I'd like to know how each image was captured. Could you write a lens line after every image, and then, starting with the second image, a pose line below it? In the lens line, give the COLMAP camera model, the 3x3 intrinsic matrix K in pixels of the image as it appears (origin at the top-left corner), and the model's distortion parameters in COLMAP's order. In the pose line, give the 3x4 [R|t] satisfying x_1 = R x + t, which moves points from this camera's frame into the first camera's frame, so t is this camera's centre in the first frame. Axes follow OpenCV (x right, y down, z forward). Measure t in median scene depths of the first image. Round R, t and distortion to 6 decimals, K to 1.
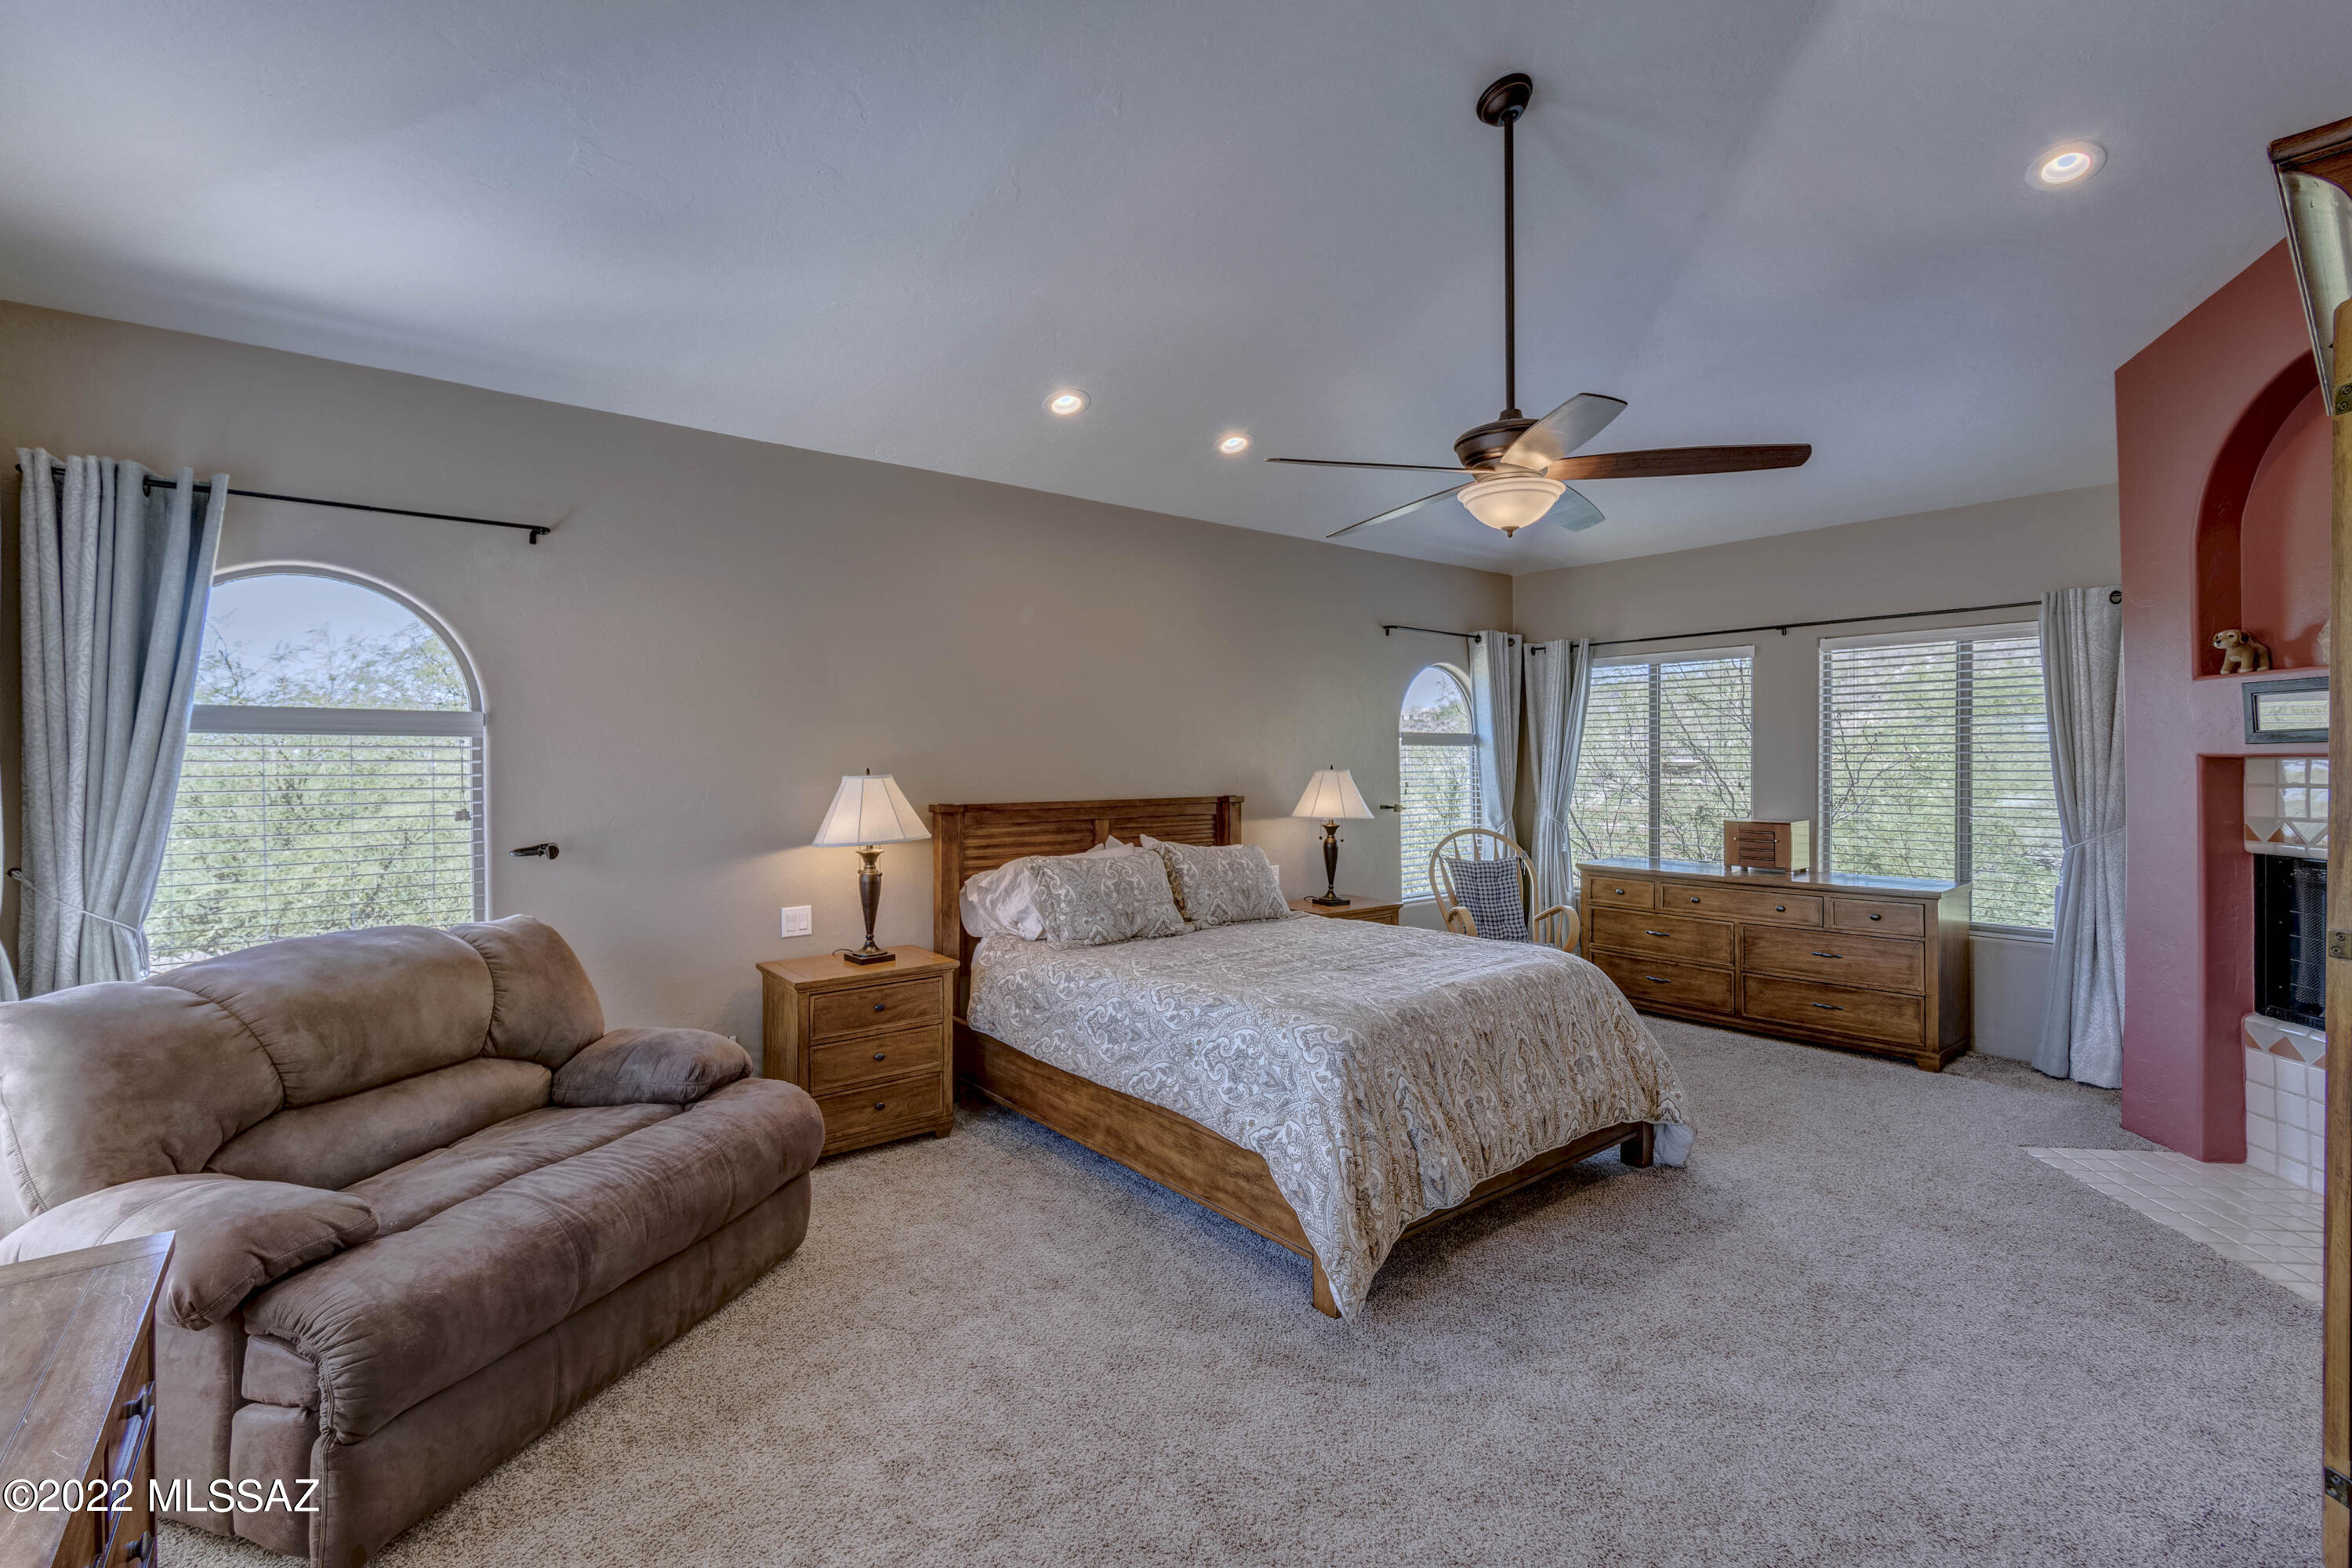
lens RADIAL K [[1064.6, 0, 1176.0], [0, 1064.6, 784.0], [0, 0, 1]] dist [0.000132, -0.000740]
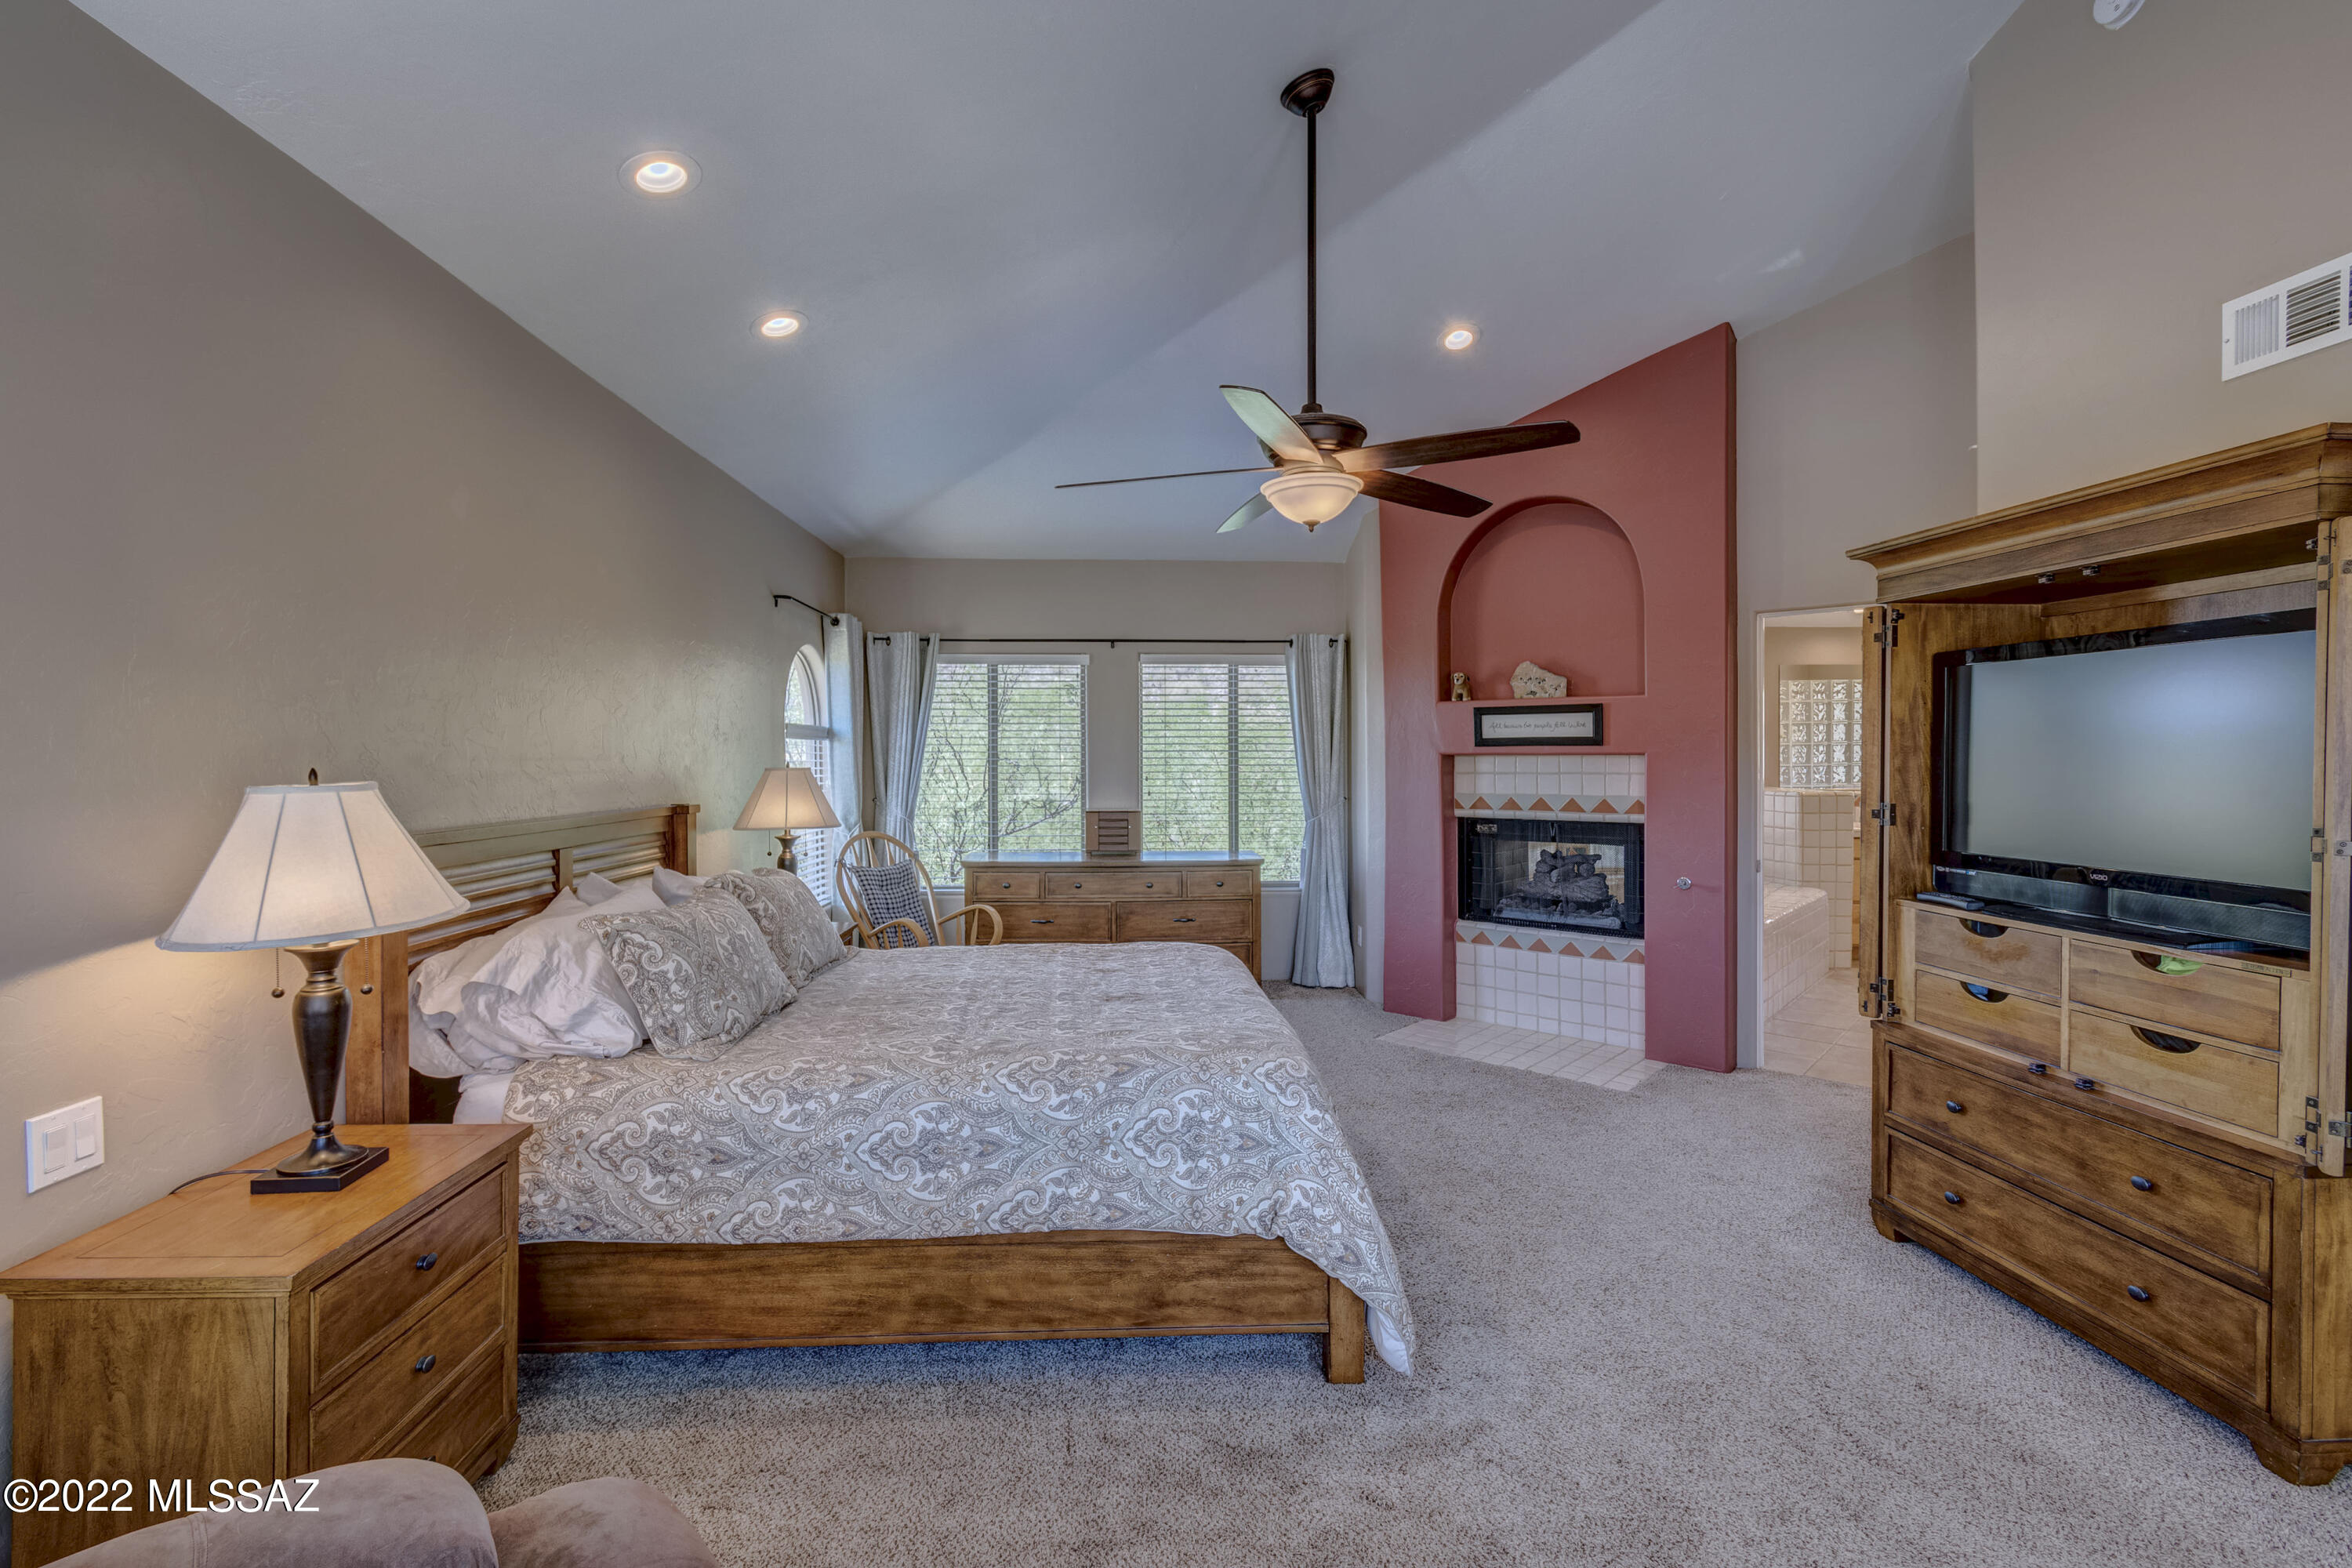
lens RADIAL K [[1039.1, 0, 1177.0], [0, 1039.1, 777.1], [0, 0, 1]] dist [0.002073, 0.000854]
pose [[0.584362, -0.013794, 0.811376, -0.461297], [0.017137, 0.999842, 0.004655, -0.007037], [-0.811312, 0.011184, 0.584506, 0.443435]]
